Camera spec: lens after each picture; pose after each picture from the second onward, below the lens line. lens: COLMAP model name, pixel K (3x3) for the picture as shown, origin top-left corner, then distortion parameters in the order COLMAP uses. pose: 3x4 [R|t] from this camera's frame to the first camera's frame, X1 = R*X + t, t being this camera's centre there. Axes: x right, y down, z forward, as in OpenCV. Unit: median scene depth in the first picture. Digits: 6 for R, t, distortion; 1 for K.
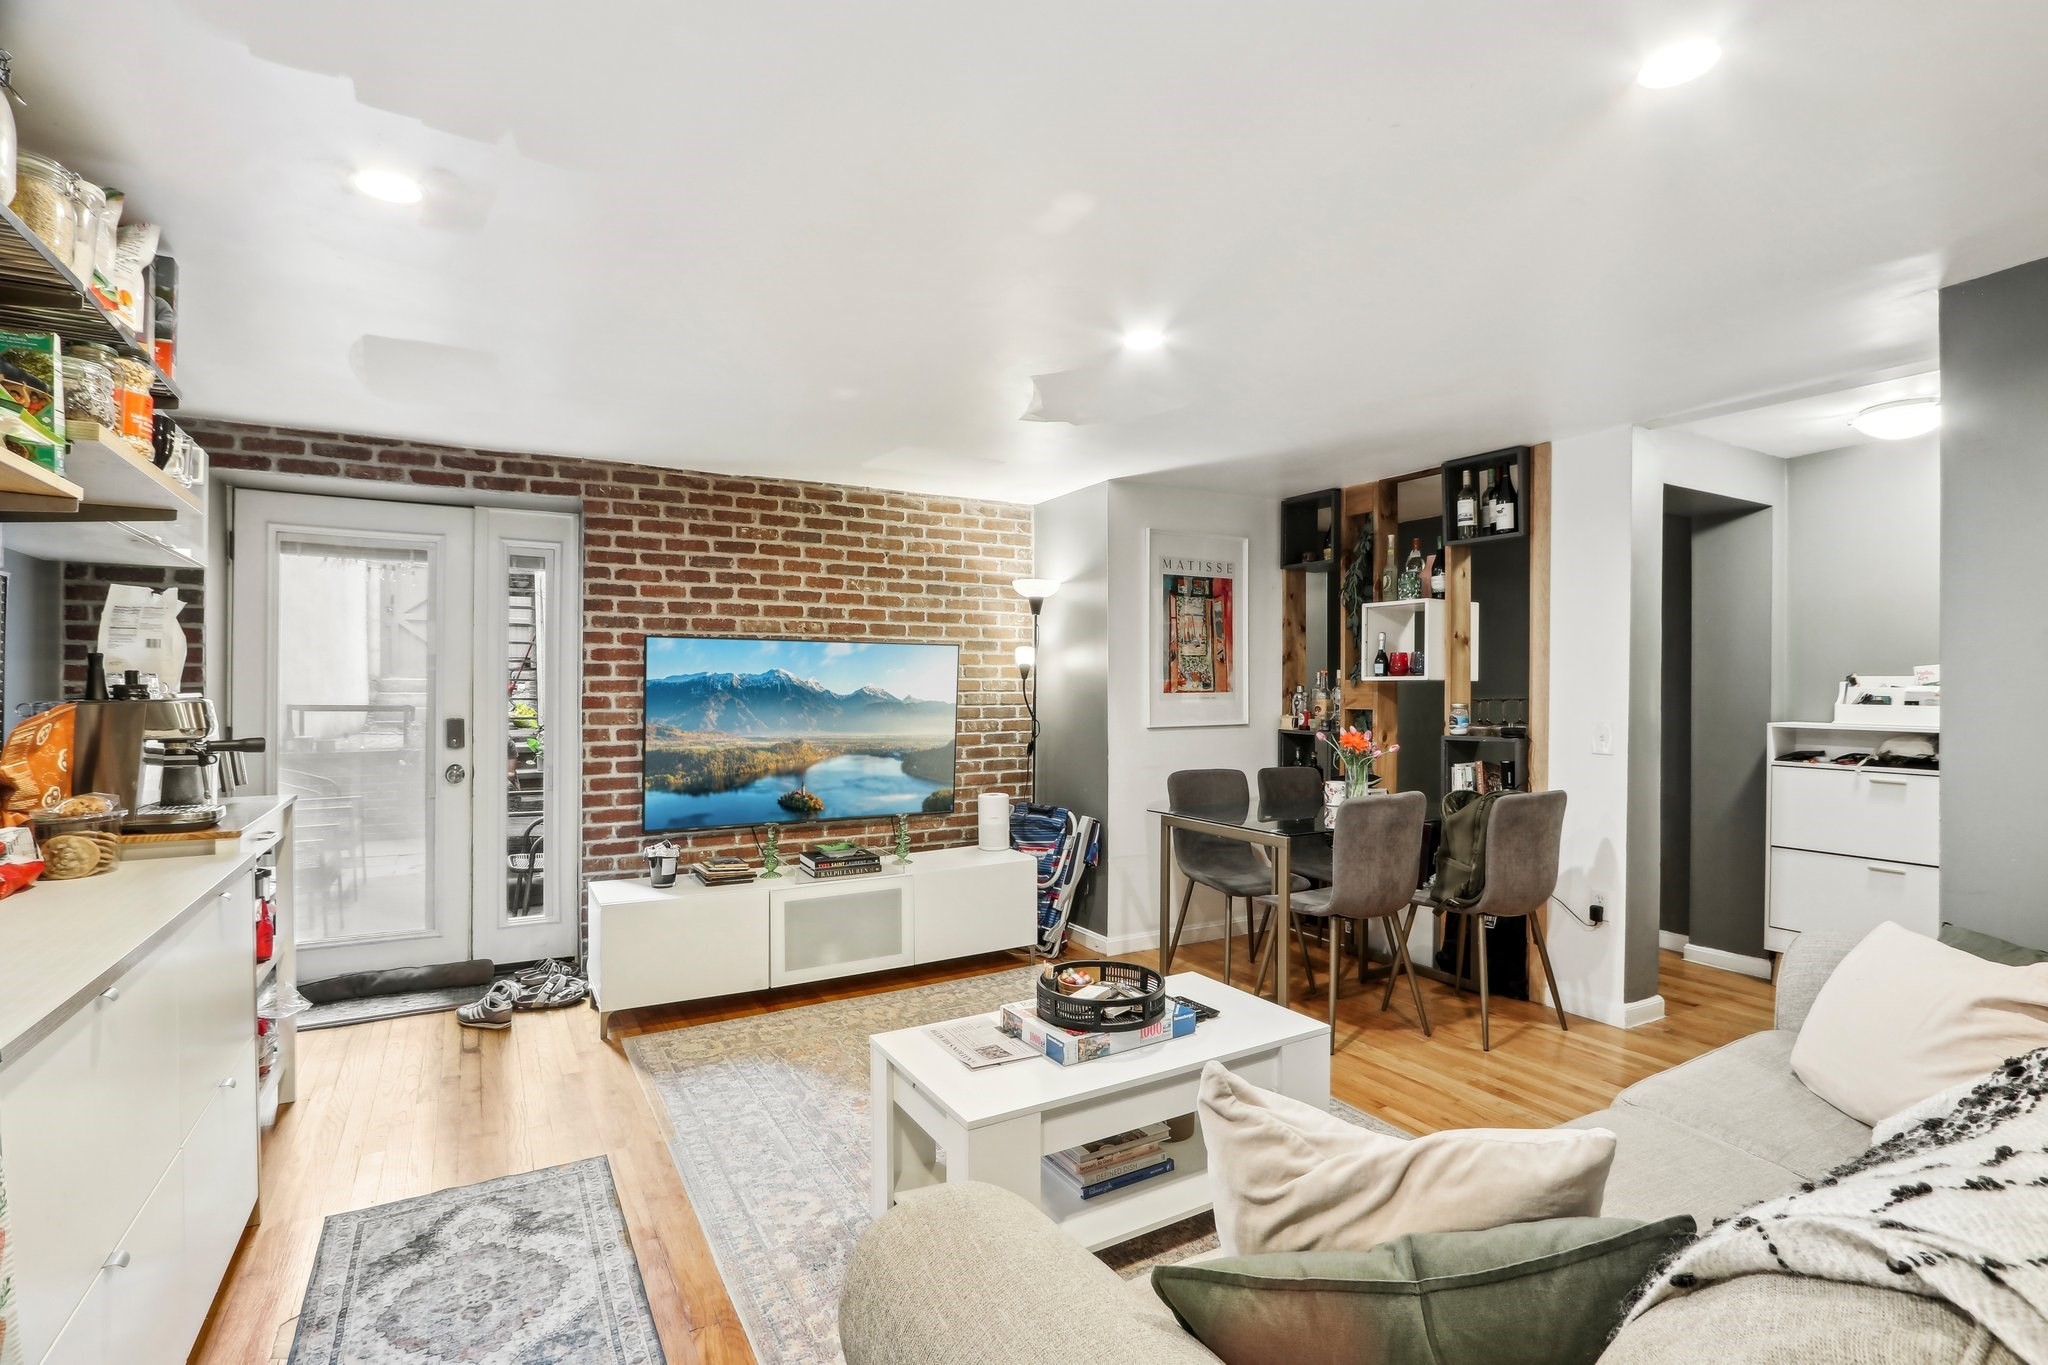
lens RADIAL K [[970.0, 0, 1024.0], [0, 970.0, 682.5], [0, 0, 1]] dist [-0.004557, -0.000415]
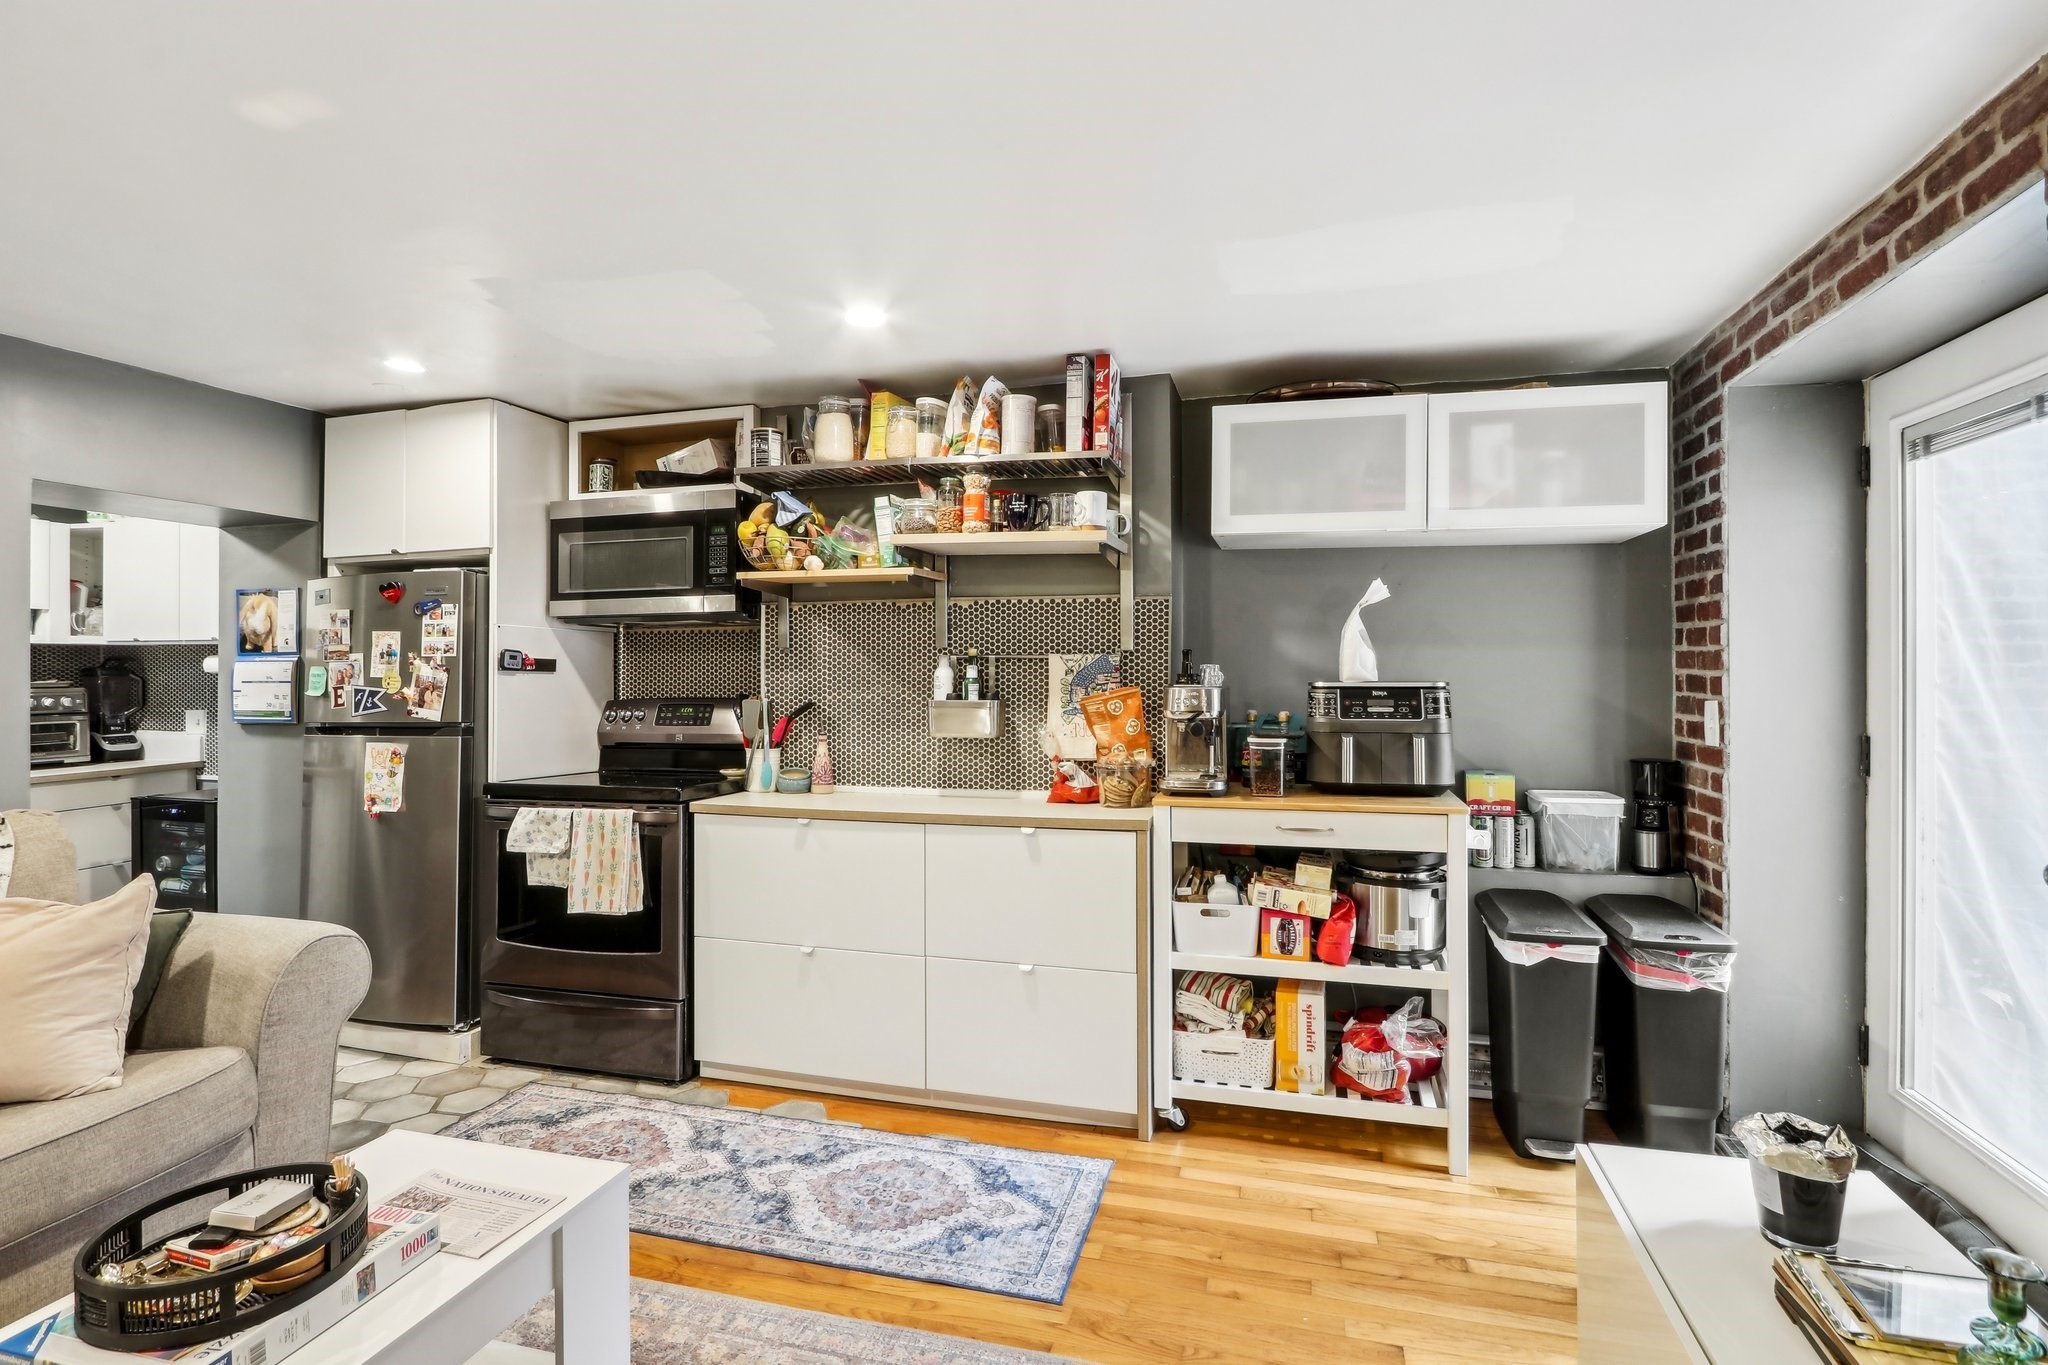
lens RADIAL K [[1021.4, 0, 1010.4], [0, 1021.4, 668.1], [0, 0, 1]] dist [-0.015042, 0.002320]
pose [[-0.724472, -0.003770, -0.689294, 0.080956], [-0.002339, 0.999993, -0.003012, 0.001559], [0.689300, -0.000570, -0.724476, 0.915048]]
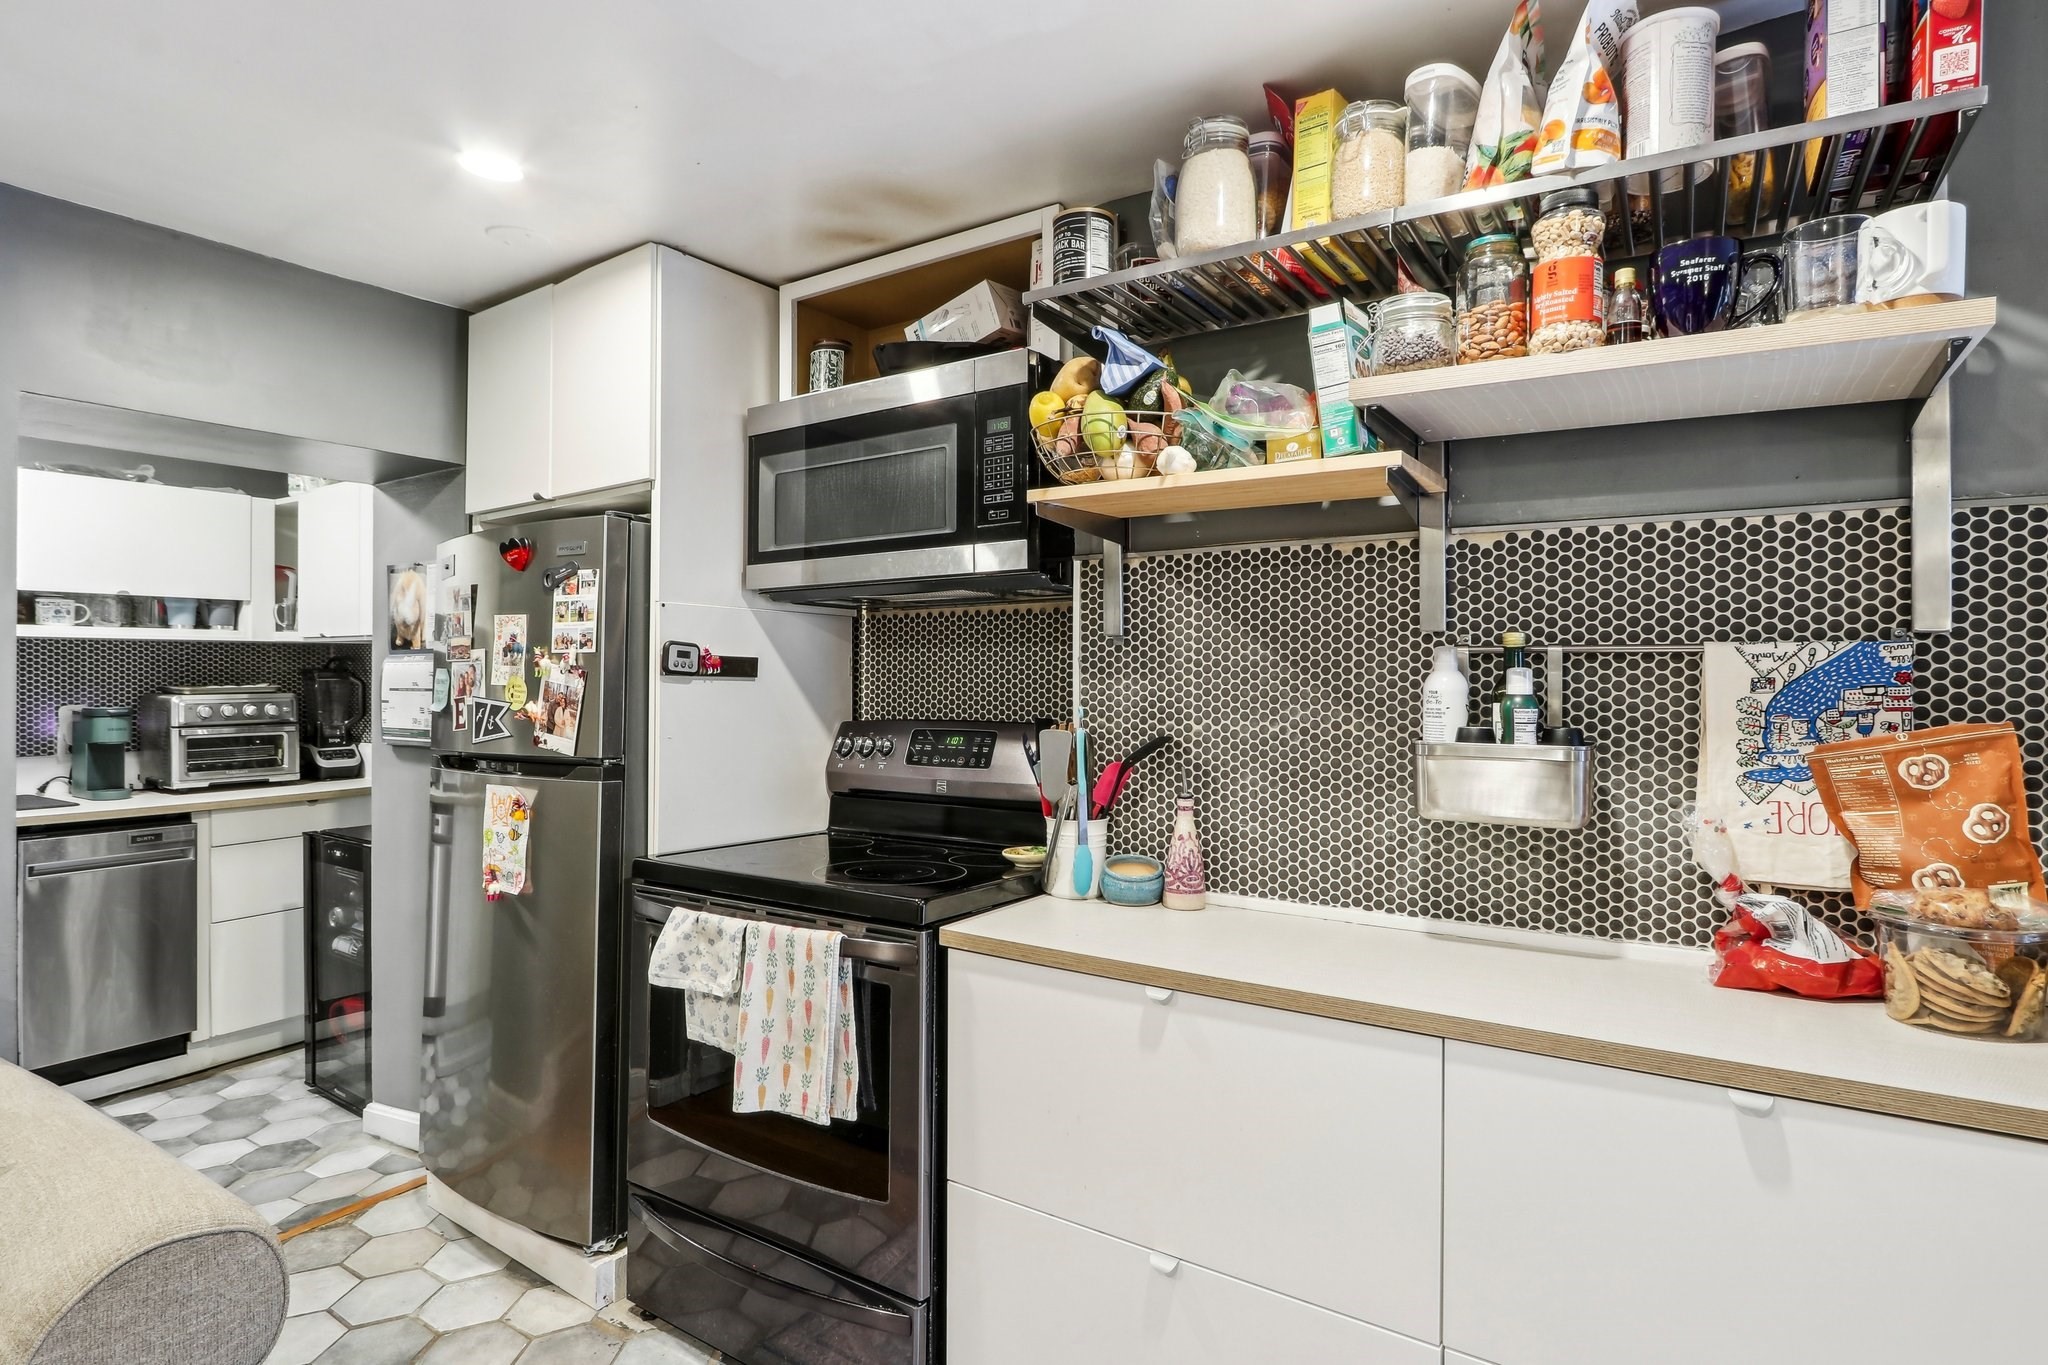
lens RADIAL K [[1049.7, 0, 1003.9], [0, 1049.7, 672.9], [0, 0, 1]] dist [-0.032215, 0.014072]
pose [[-0.900101, -0.003848, -0.435663, -0.101242], [-0.004654, 0.999989, 0.000782, -0.000281], [0.435656, 0.002731, -0.900109, 0.601315]]
